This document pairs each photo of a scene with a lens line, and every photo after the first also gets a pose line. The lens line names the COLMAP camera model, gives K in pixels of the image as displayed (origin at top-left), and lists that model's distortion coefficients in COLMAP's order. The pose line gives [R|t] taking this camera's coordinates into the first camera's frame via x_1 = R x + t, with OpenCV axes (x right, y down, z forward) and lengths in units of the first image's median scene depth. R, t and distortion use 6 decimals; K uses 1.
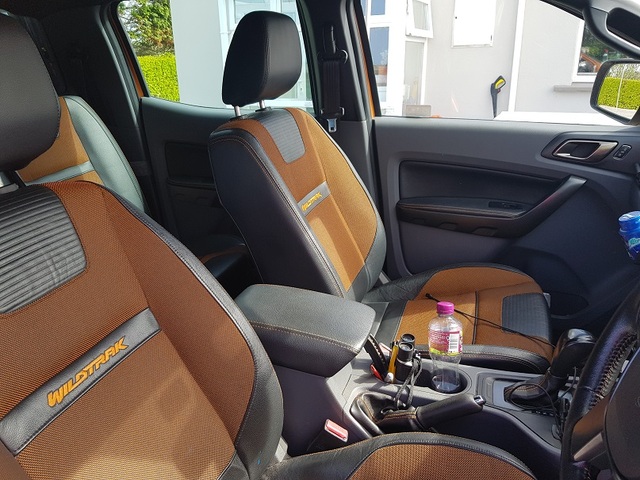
lens RADIAL K [[497.6, 0, 318.9], [0, 497.6, 224.0], [0, 0, 1]] dist [0.059761, -0.101167]
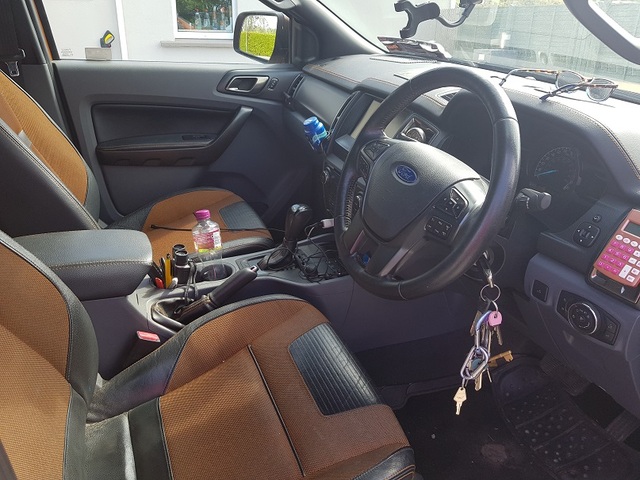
lens RADIAL K [[497.6, 0, 318.9], [0, 497.6, 224.0], [0, 0, 1]] dist [0.059761, -0.101167]
pose [[0.726187, -0.223514, 0.650149, -0.235804], [0.176206, 0.974598, 0.138242, 0.052945], [-0.664533, 0.014171, 0.747124, -0.056897]]
